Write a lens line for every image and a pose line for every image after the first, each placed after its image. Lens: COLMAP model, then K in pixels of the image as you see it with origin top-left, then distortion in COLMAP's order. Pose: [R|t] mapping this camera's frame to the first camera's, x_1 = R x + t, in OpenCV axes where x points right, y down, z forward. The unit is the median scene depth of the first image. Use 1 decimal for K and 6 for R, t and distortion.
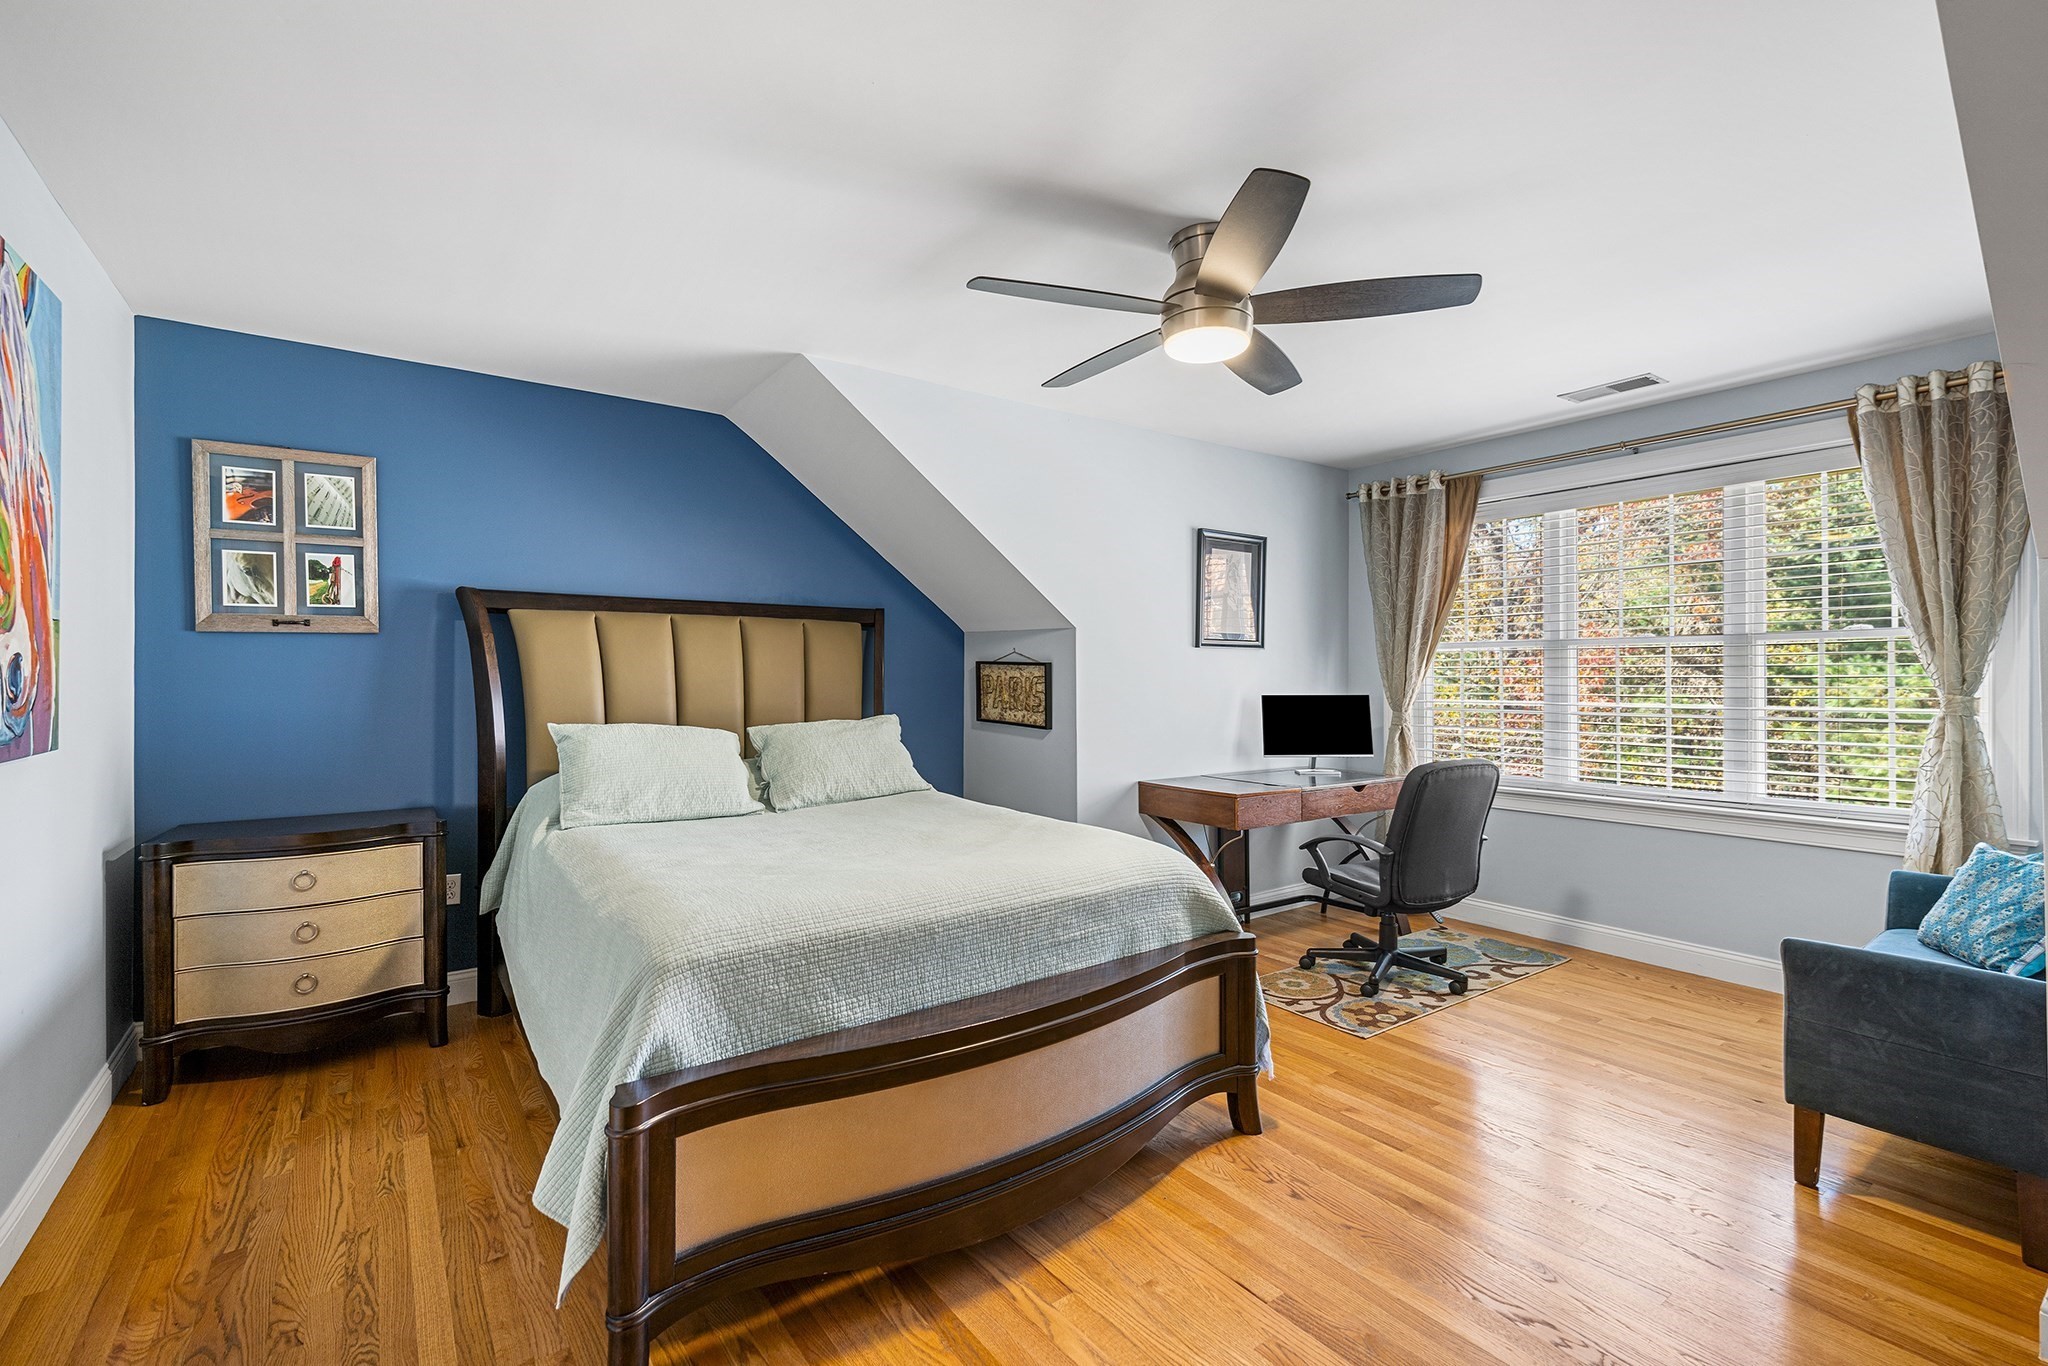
lens RADIAL K [[887.8, 0, 1016.2], [0, 887.8, 676.7], [0, 0, 1]] dist [0.002230, -0.003795]
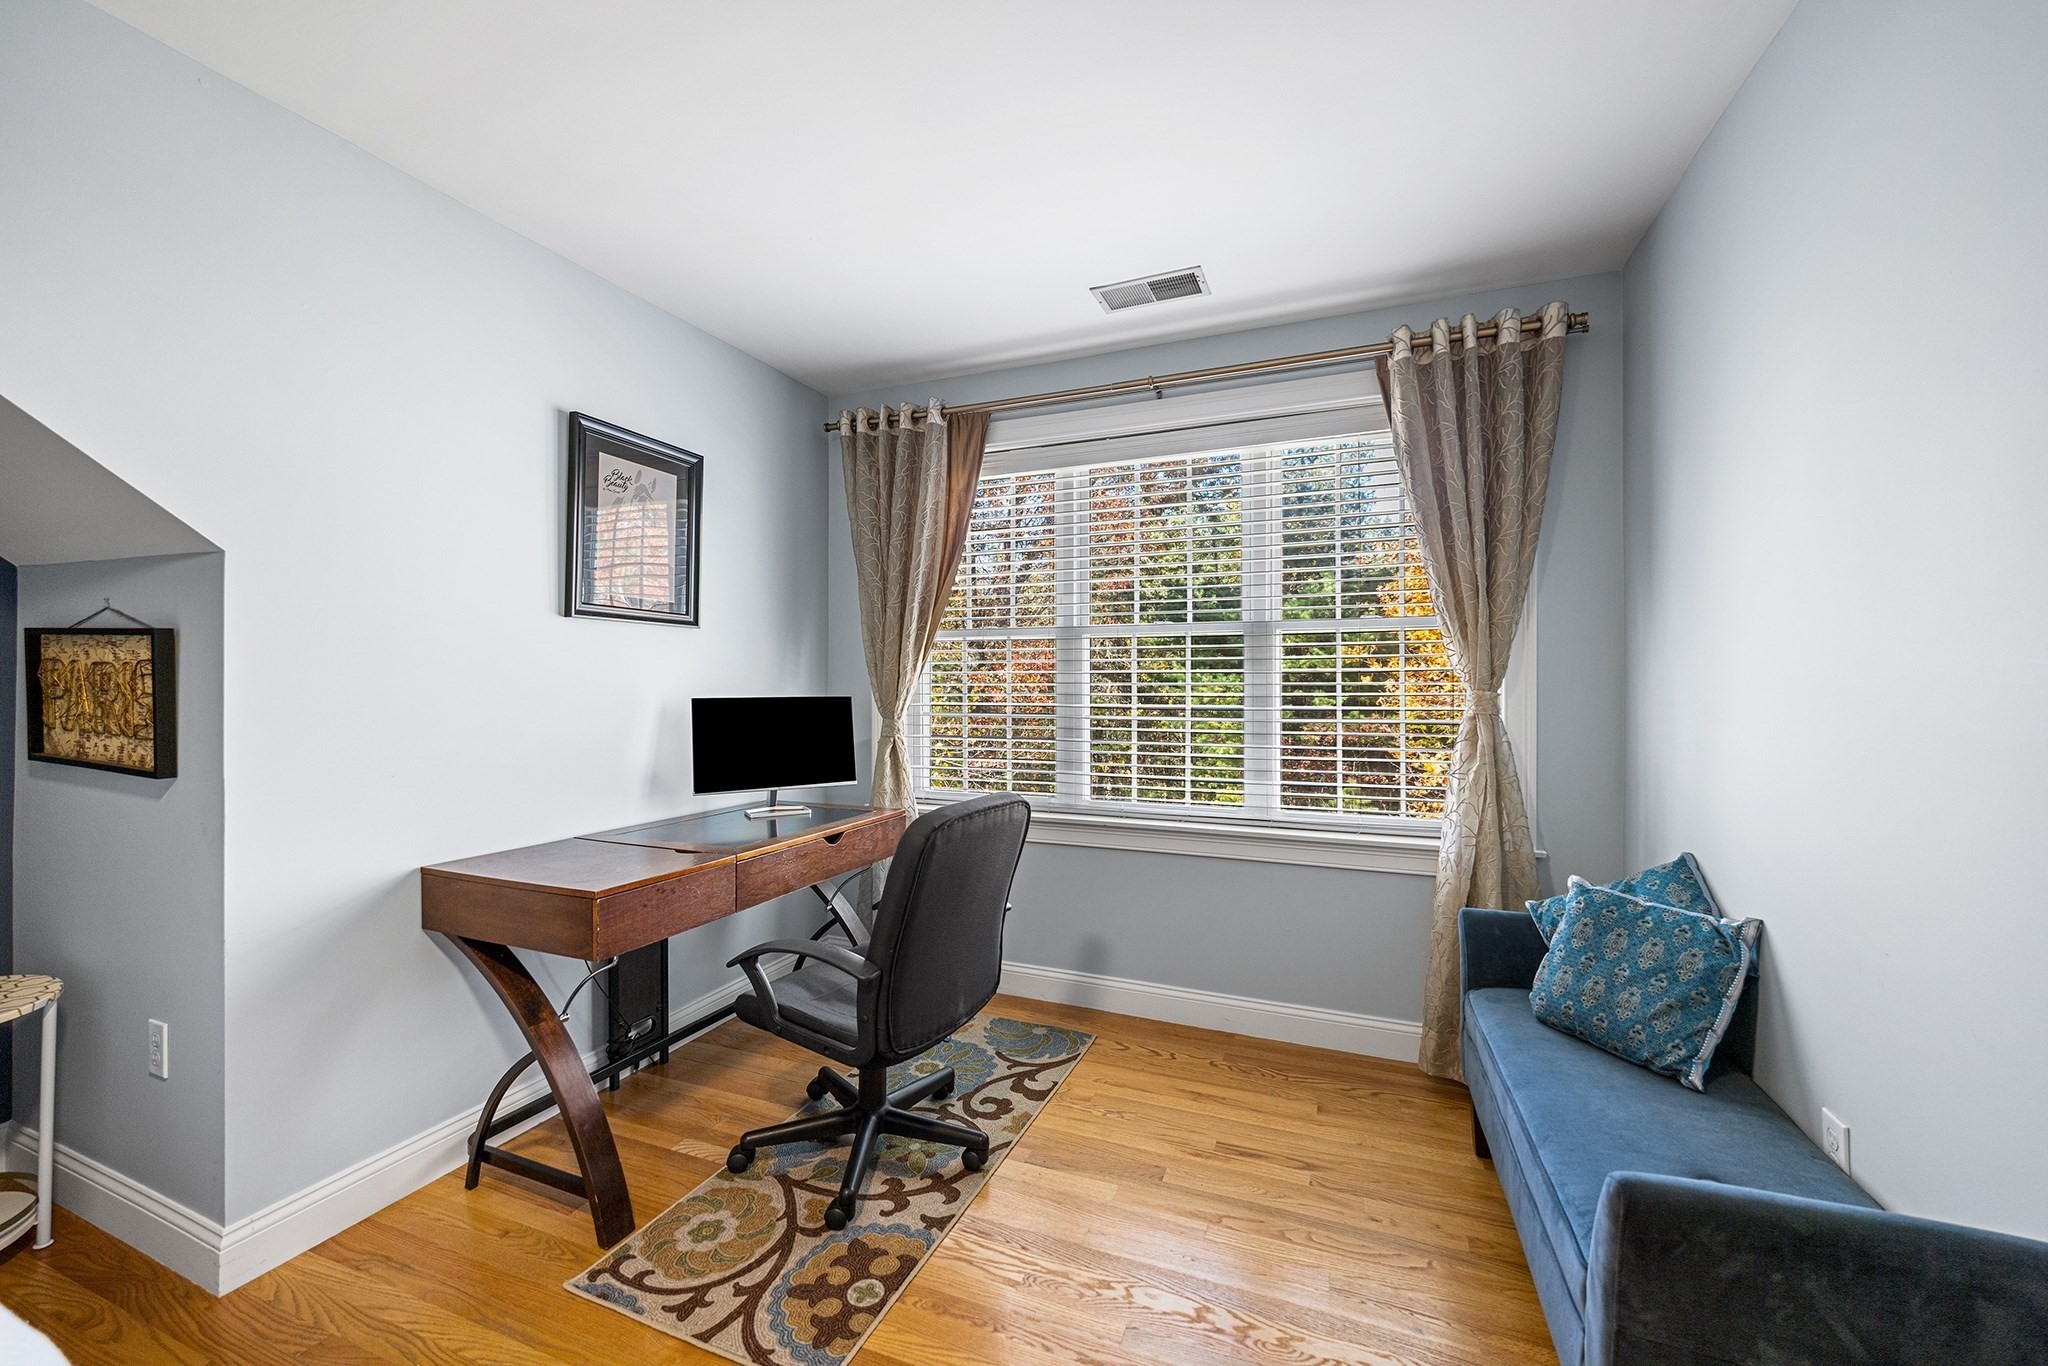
lens RADIAL K [[800.1, 0, 1015.0], [0, 800.1, 678.0], [0, 0, 1]] dist [0.002976, -0.000308]
pose [[0.846420, 0.005846, 0.532484, 0.185774], [-0.001793, 0.999965, -0.008129, 0.011560], [-0.532513, 0.005926, 0.846401, 0.430485]]
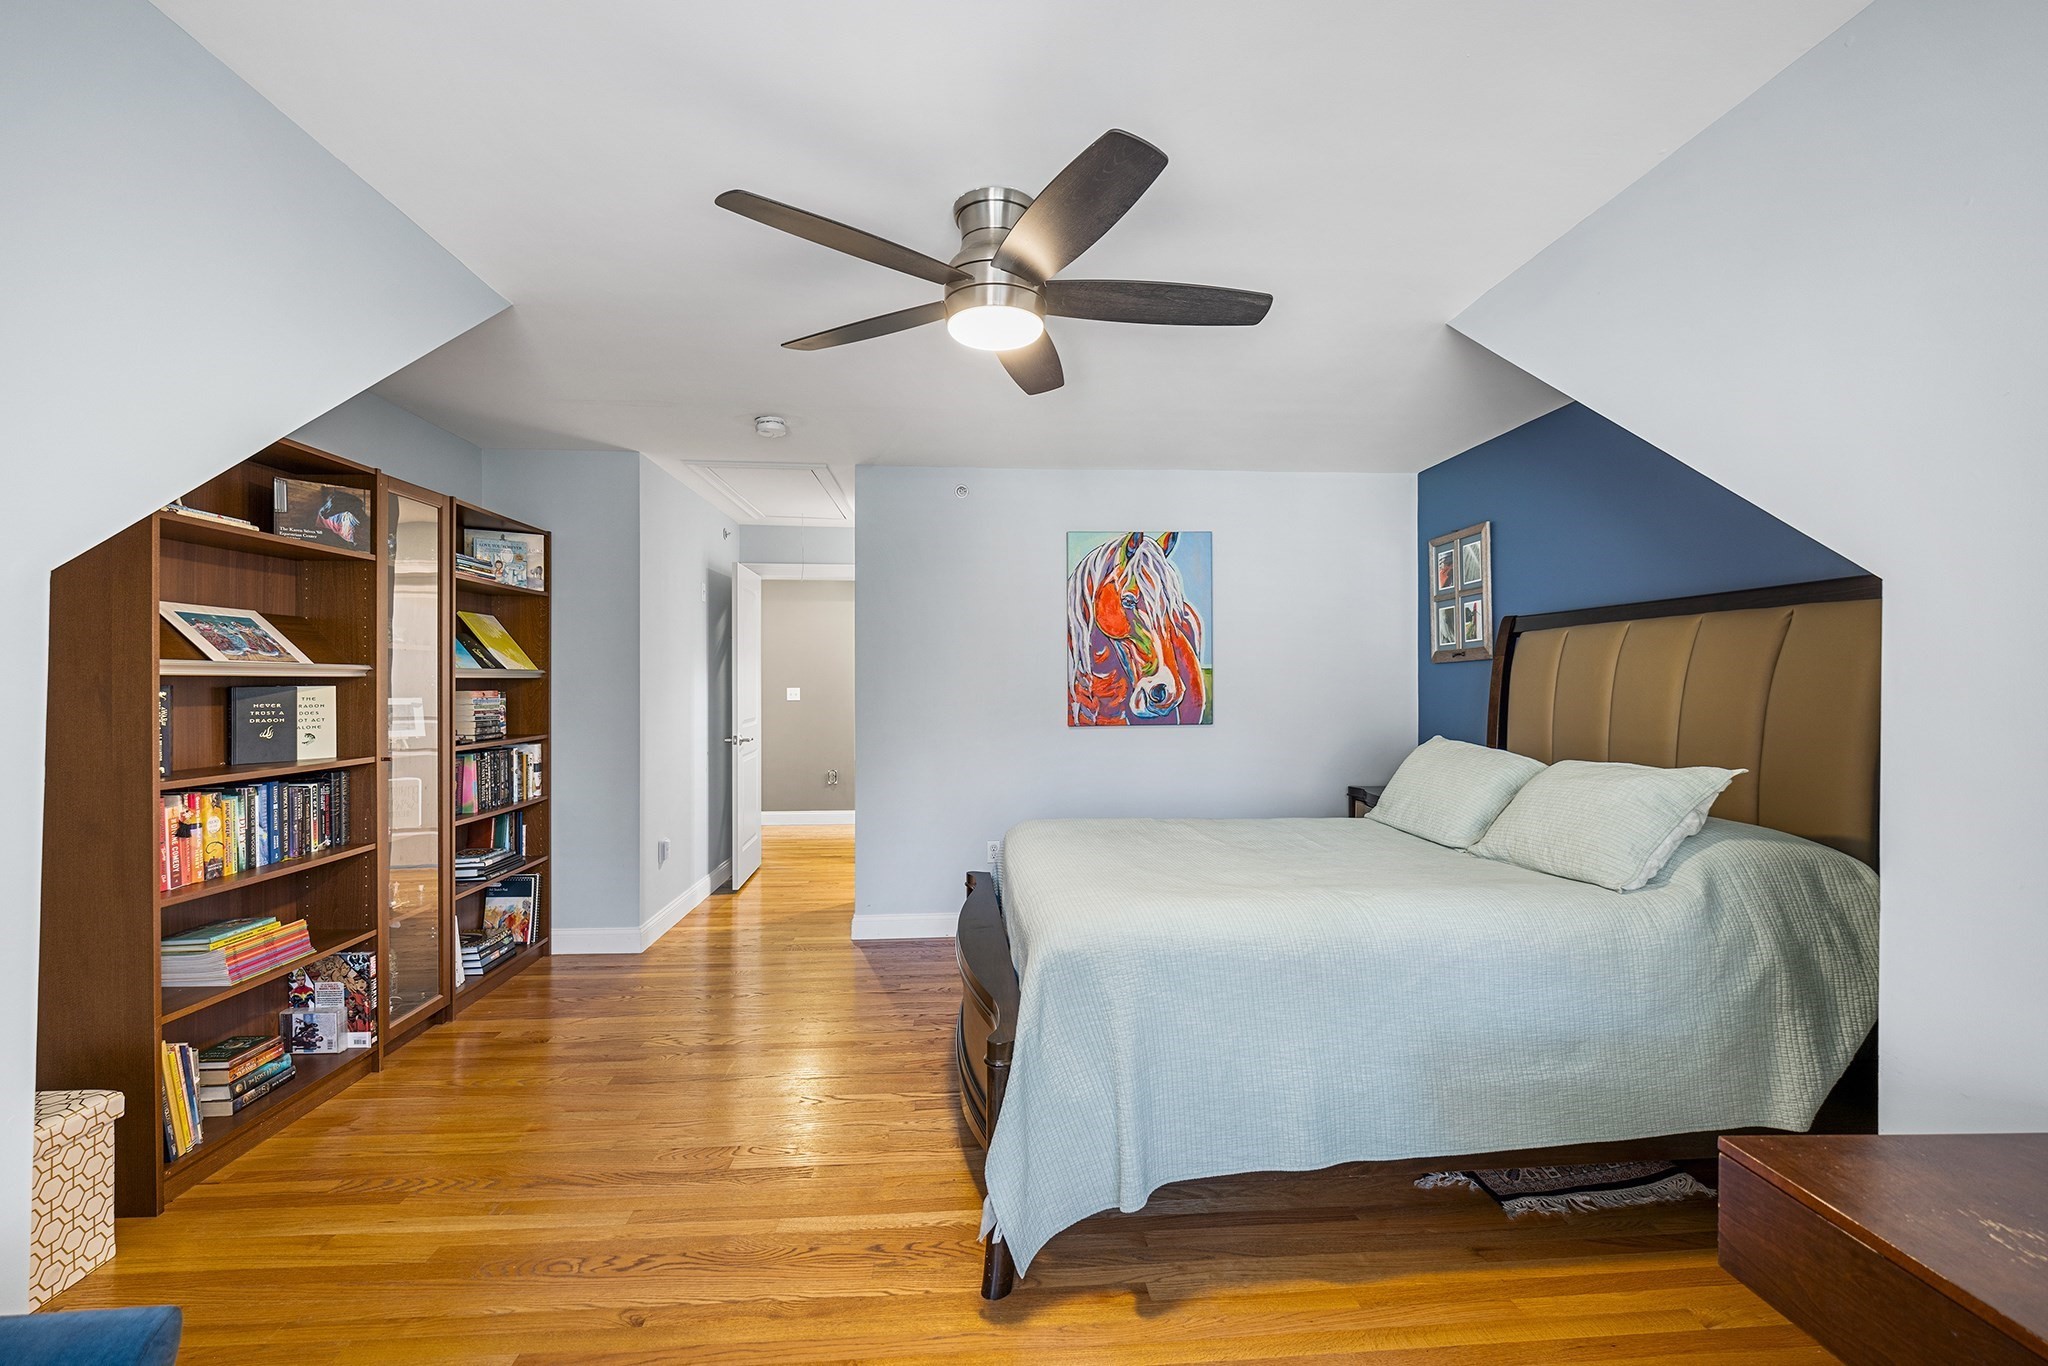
lens RADIAL K [[887.8, 0, 1027.2], [0, 887.8, 683.4], [0, 0, 1]] dist [0.002230, -0.003795]
pose [[-0.530876, 0.000929, -0.847449, 0.752368], [0.002731, 0.999996, -0.000614, -0.016511], [0.847445, -0.002640, -0.530876, 1.193168]]
